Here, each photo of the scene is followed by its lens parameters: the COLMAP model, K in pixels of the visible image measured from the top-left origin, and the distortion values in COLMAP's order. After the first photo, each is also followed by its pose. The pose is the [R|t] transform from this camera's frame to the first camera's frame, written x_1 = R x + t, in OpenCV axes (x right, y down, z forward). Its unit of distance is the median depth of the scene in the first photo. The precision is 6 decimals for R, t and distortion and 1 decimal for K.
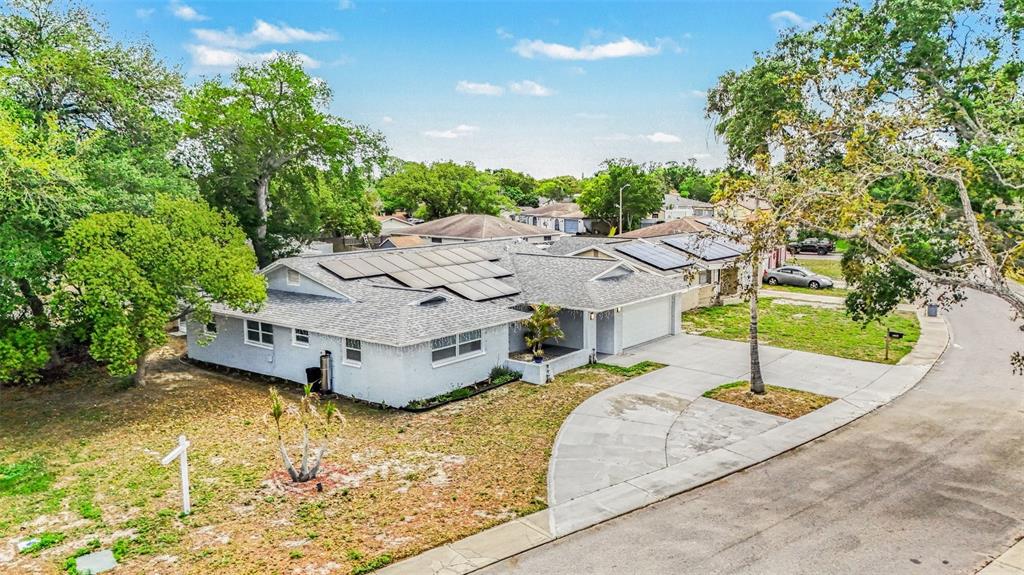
lens RADIAL K [[785.6, 0, 512.0], [0, 785.6, 287.5], [0, 0, 1]] dist [0.085618, -0.104193]
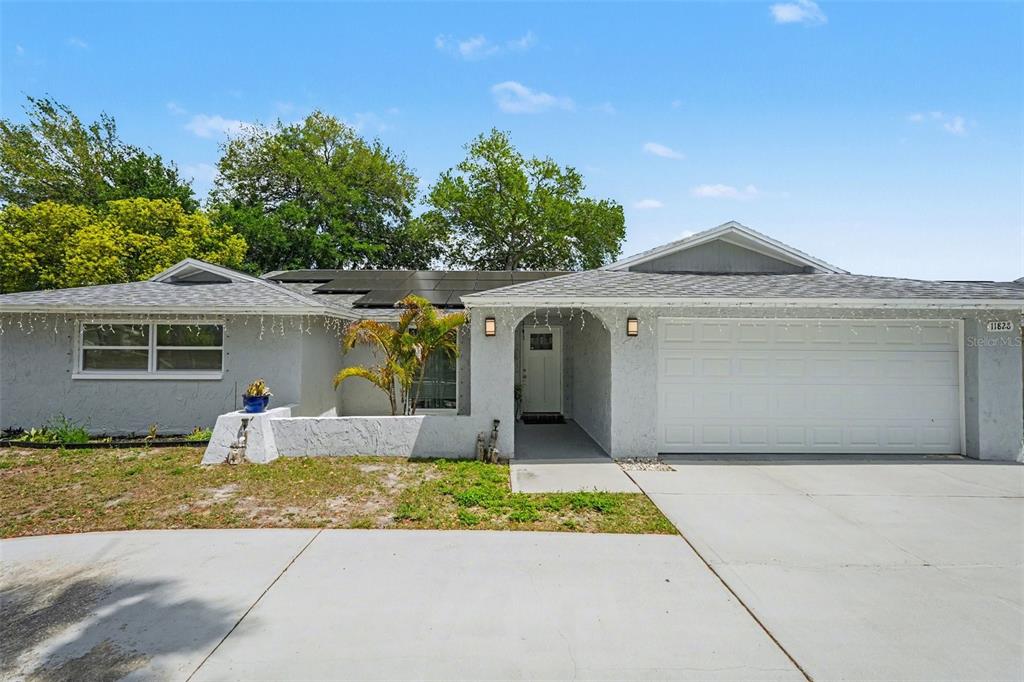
lens RADIAL K [[450.3, 0, 509.6], [0, 450.3, 337.6], [0, 0, 1]] dist [0.000321, 0.001253]
pose [[0.623609, -0.011823, -0.781647, 0.313974], [-0.117082, 0.987195, -0.108342, 0.072931], [0.772919, 0.159080, 0.614240, 1.013103]]
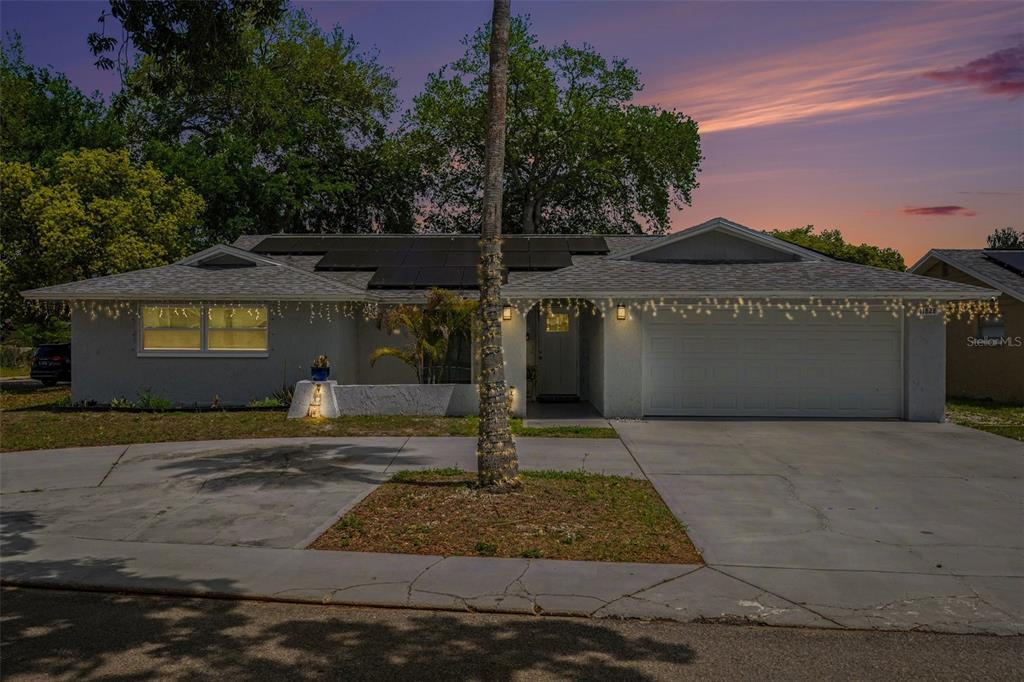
lens RADIAL K [[898.6, 0, 509.8], [0, 898.6, 339.9], [0, 0, 1]] dist [0.003534, 0.005871]
pose [[0.600778, 0.017947, -0.799214, 0.598489], [-0.118597, 0.990686, -0.066904, 0.100099], [0.790569, 0.134979, 0.597311, 0.799209]]
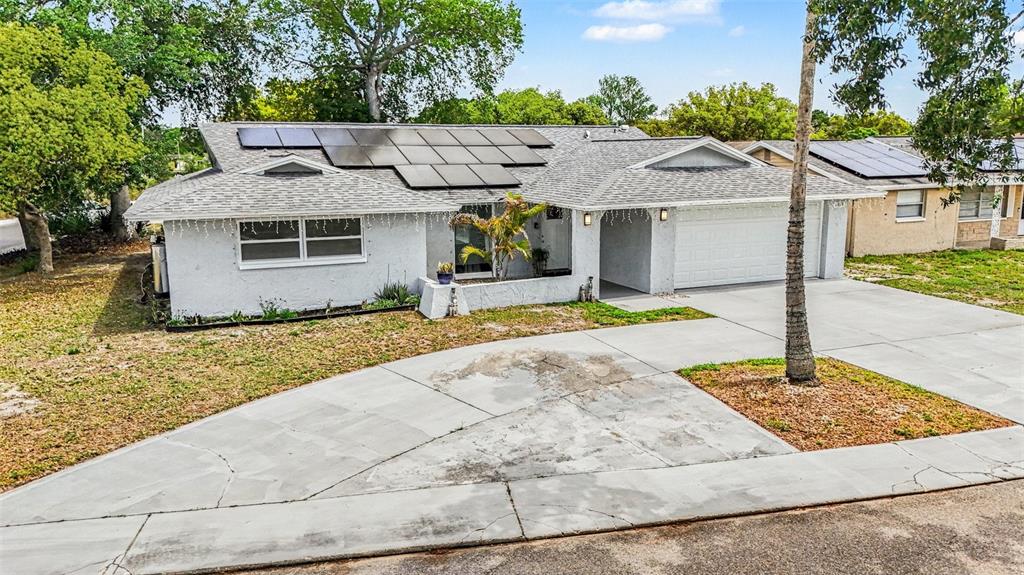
lens RADIAL K [[785.6, 0, 512.0], [0, 785.6, 287.5], [0, 0, 1]] dist [0.085618, -0.104193]
pose [[0.883054, 0.084383, -0.461623, 0.373757], [-0.065736, 0.996244, 0.056361, 0.066837], [0.464645, -0.019425, 0.885284, 0.539004]]
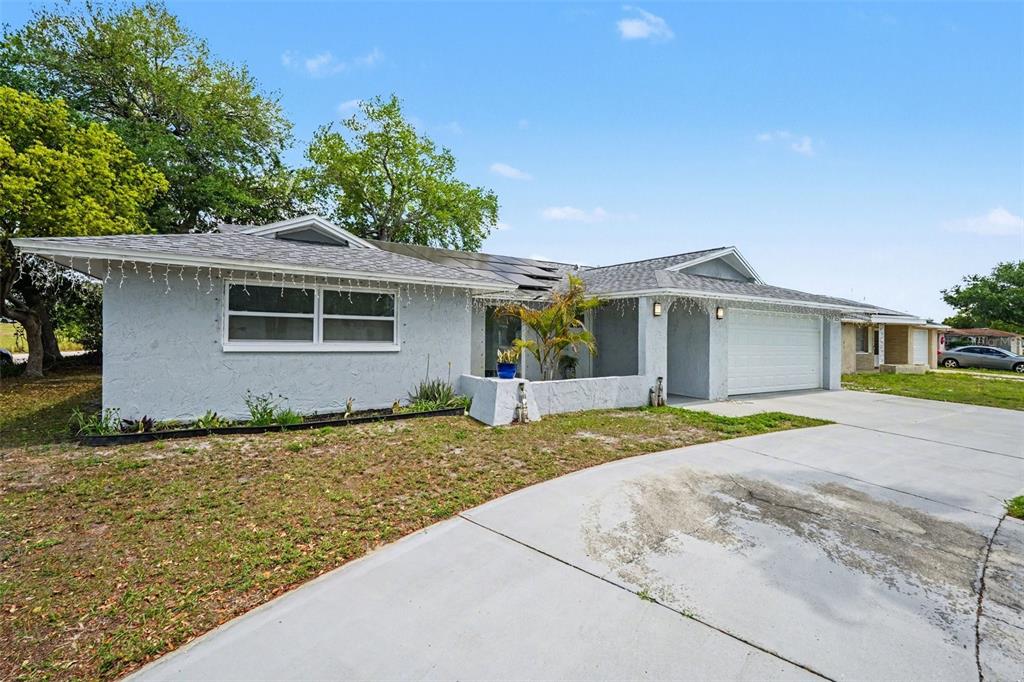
lens RADIAL K [[464.3, 0, 512.0], [0, 464.3, 341.0], [0, 0, 1]] dist [-0.015296, 0.000467]
pose [[0.937216, 0.033780, -0.347111, 0.136594], [-0.075766, 0.991248, -0.108106, 0.109897], [0.340421, 0.127618, 0.931572, 0.804162]]
